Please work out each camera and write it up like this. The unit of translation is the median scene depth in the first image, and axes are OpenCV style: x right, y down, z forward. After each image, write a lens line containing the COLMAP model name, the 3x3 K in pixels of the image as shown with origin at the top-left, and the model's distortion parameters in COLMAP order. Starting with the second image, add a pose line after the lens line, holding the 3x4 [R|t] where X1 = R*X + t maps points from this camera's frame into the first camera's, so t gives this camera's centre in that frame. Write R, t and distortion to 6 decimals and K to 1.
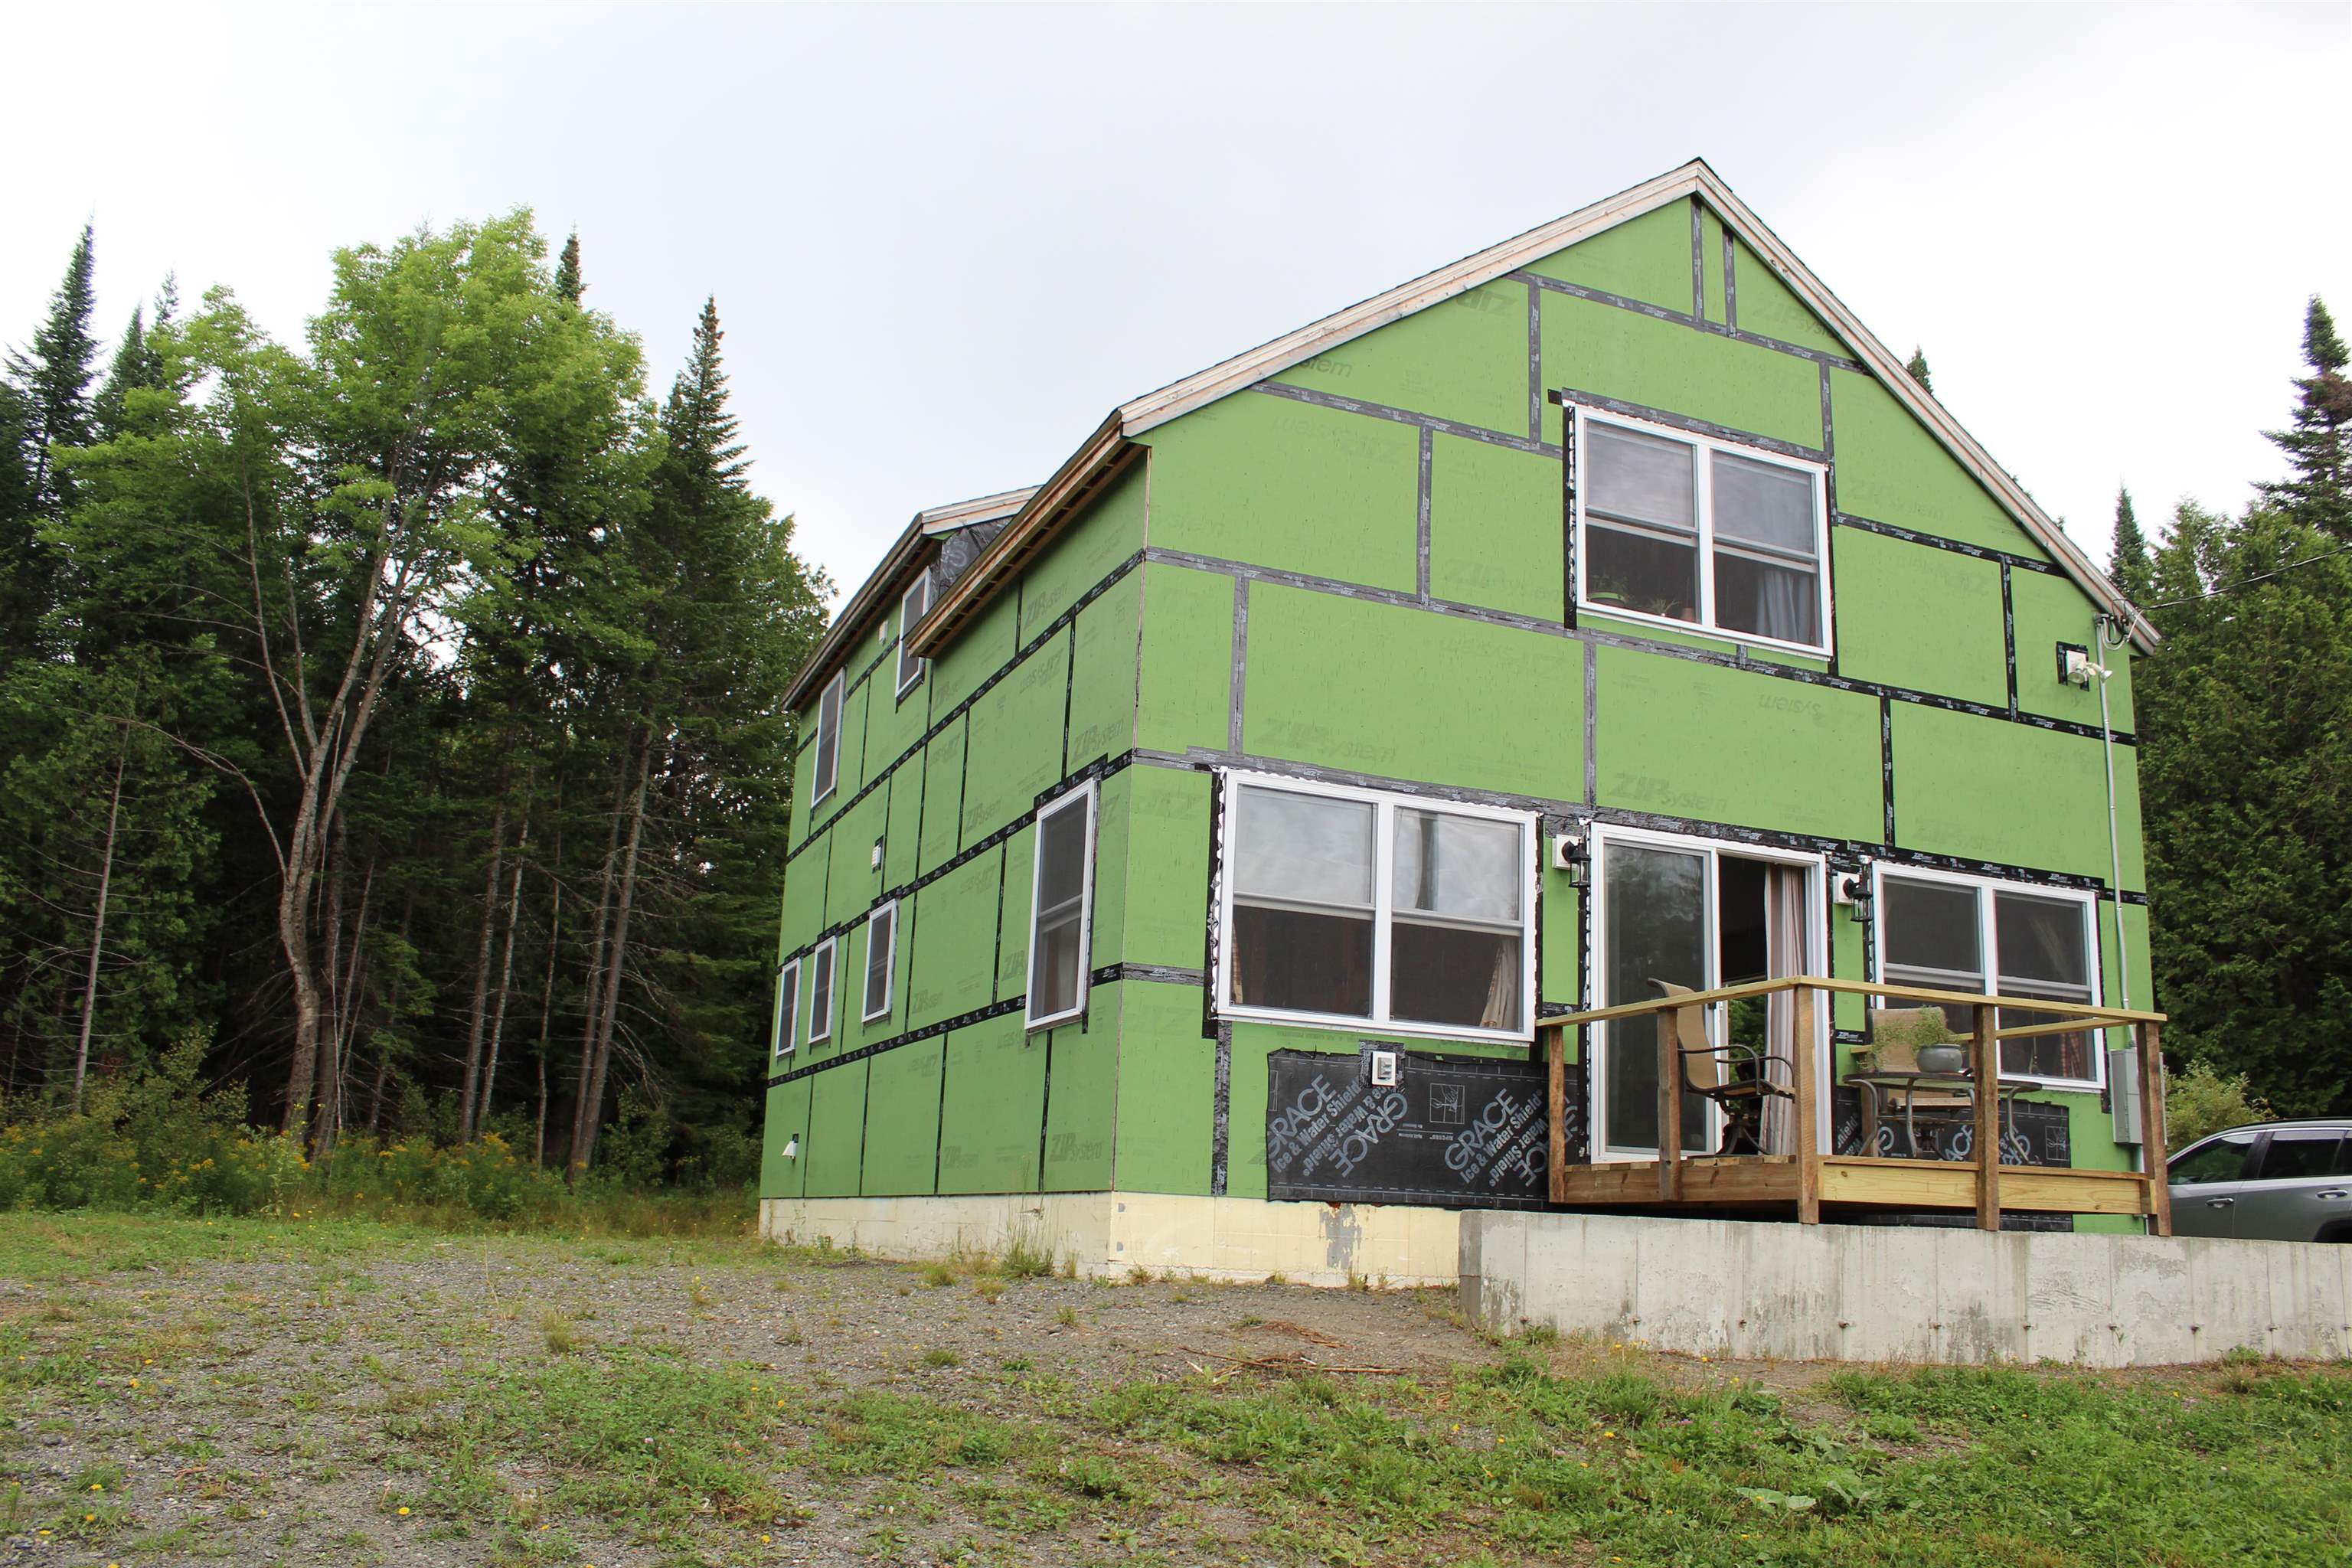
lens RADIAL K [[1959.5, 0, 1164.5], [0, 1959.5, 783.4], [0, 0, 1]] dist [-0.144598, 0.117777]
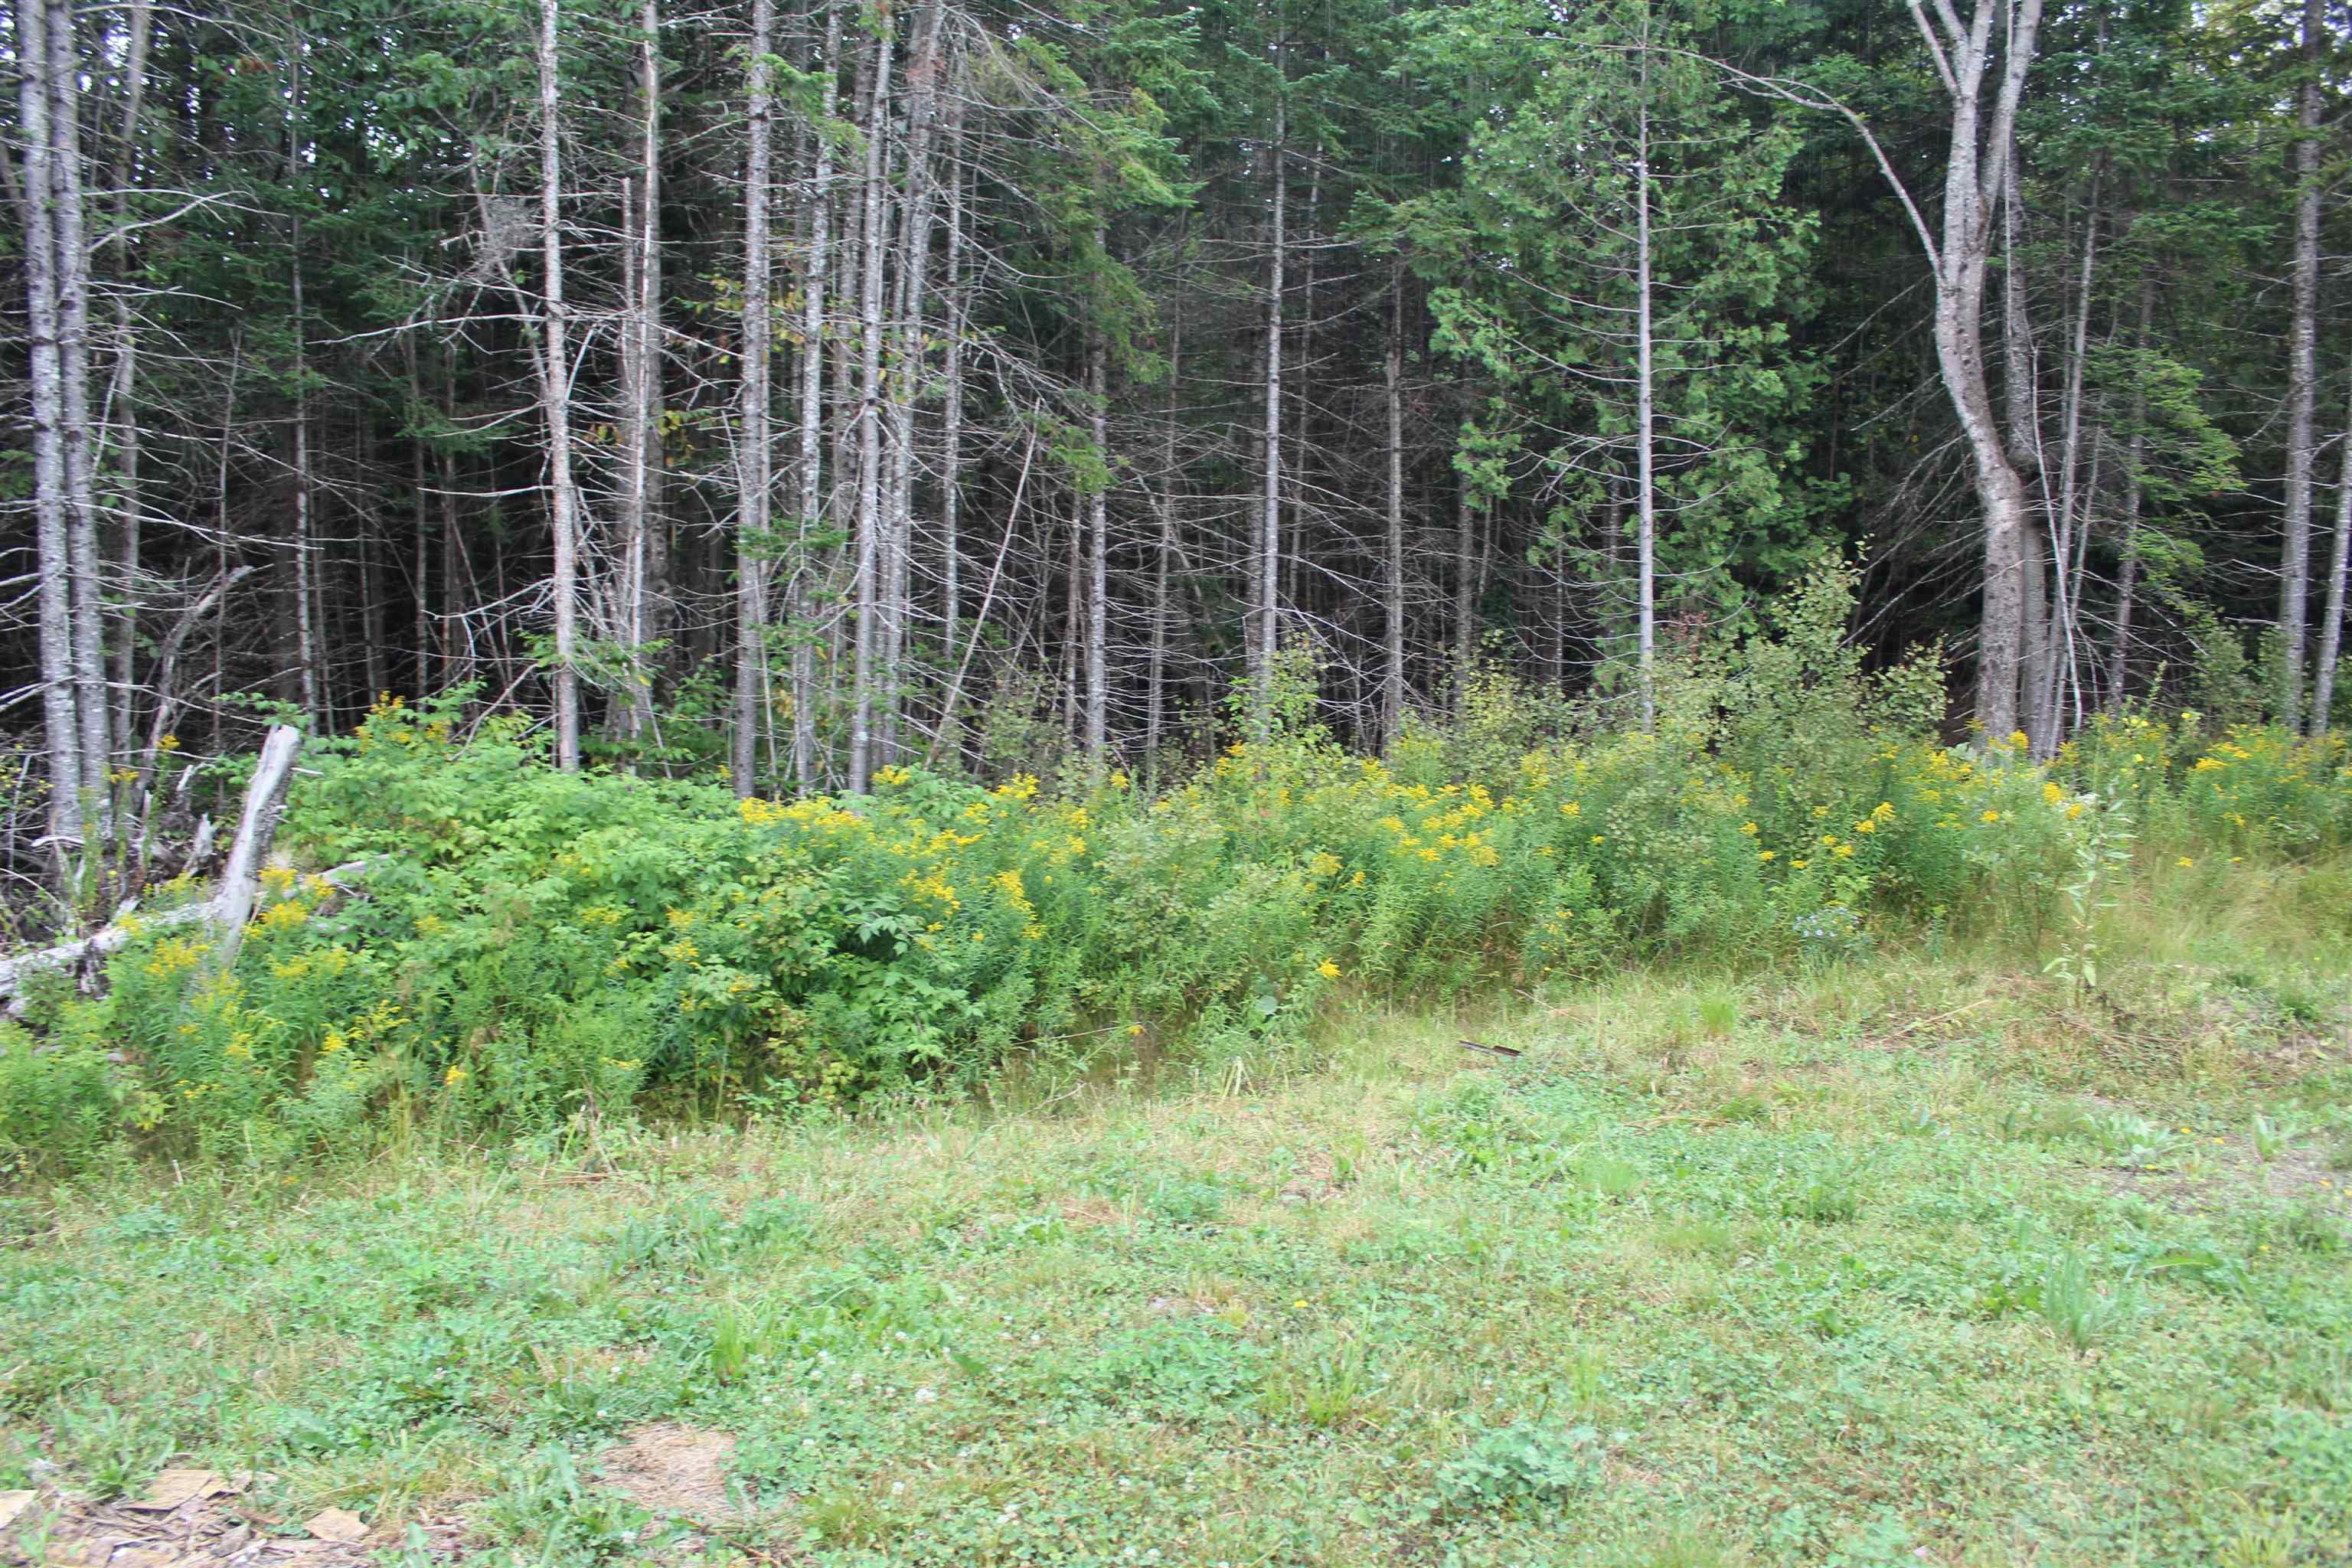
lens RADIAL K [[1959.5, 0, 1164.5], [0, 1959.5, 778.4], [0, 0, 1]] dist [-0.144598, 0.117777]
pose [[0.711049, 0.005870, -0.703118, -0.519856], [0.170779, 0.968581, 0.180791, 0.121485], [0.682088, -0.248629, 0.687706, 0.964299]]
